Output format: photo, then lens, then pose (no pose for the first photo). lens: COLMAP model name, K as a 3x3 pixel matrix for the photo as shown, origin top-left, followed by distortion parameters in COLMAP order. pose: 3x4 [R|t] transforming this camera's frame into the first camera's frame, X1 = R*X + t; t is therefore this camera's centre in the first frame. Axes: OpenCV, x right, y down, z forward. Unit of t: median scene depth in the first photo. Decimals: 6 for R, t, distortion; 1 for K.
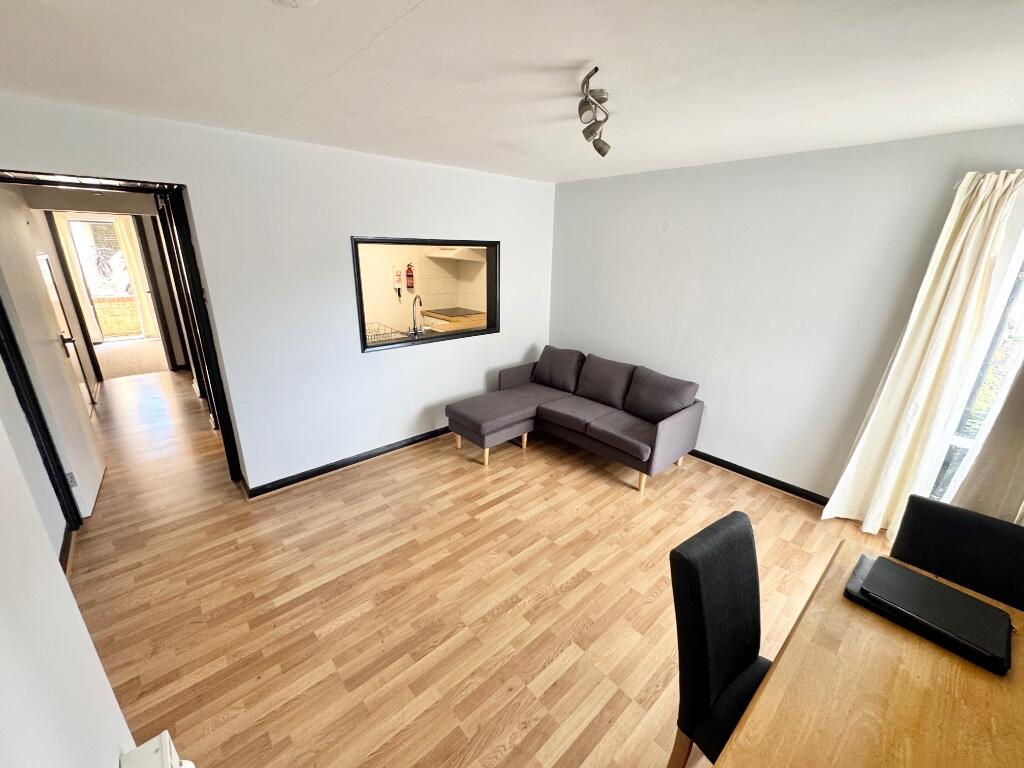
lens RADIAL K [[411.4, 0, 512.0], [0, 411.4, 384.0], [0, 0, 1]] dist [-0.010226, -0.000004]
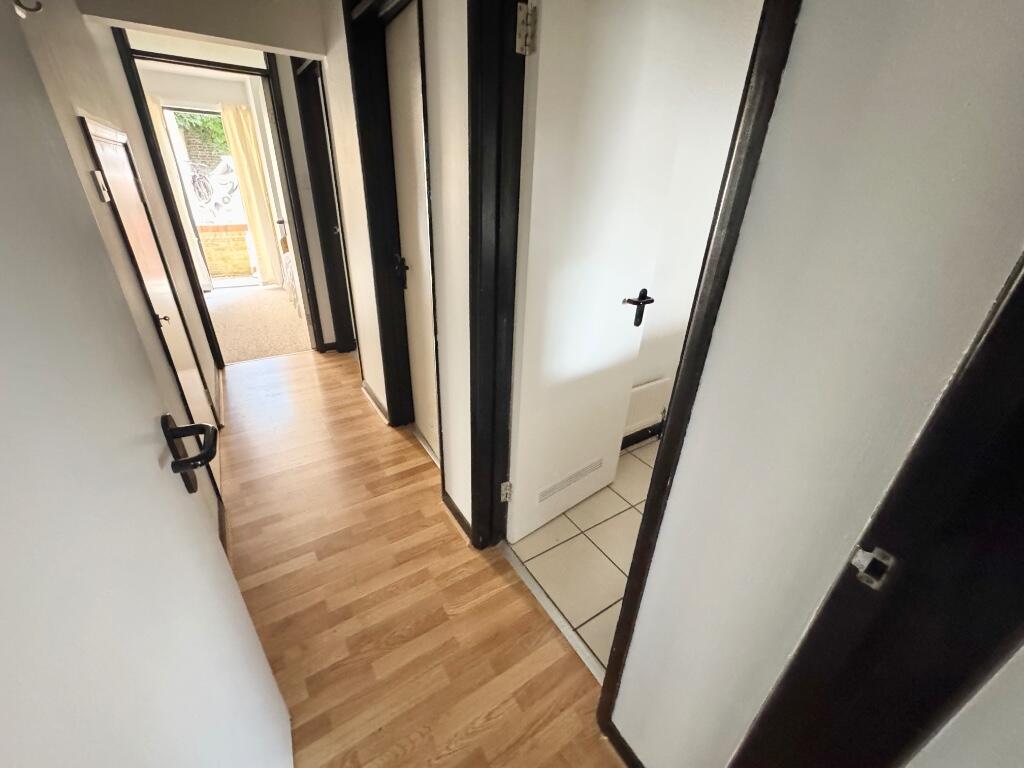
lens RADIAL K [[411.6, 0, 512.0], [0, 411.6, 384.0], [0, 0, 1]] dist [-0.000046, 0.000050]
pose [[0.987344, 0.088758, -0.131433, -0.431722], [-0.069646, 0.987201, 0.143471, -0.095114], [0.142485, -0.132502, 0.980888, 0.391526]]
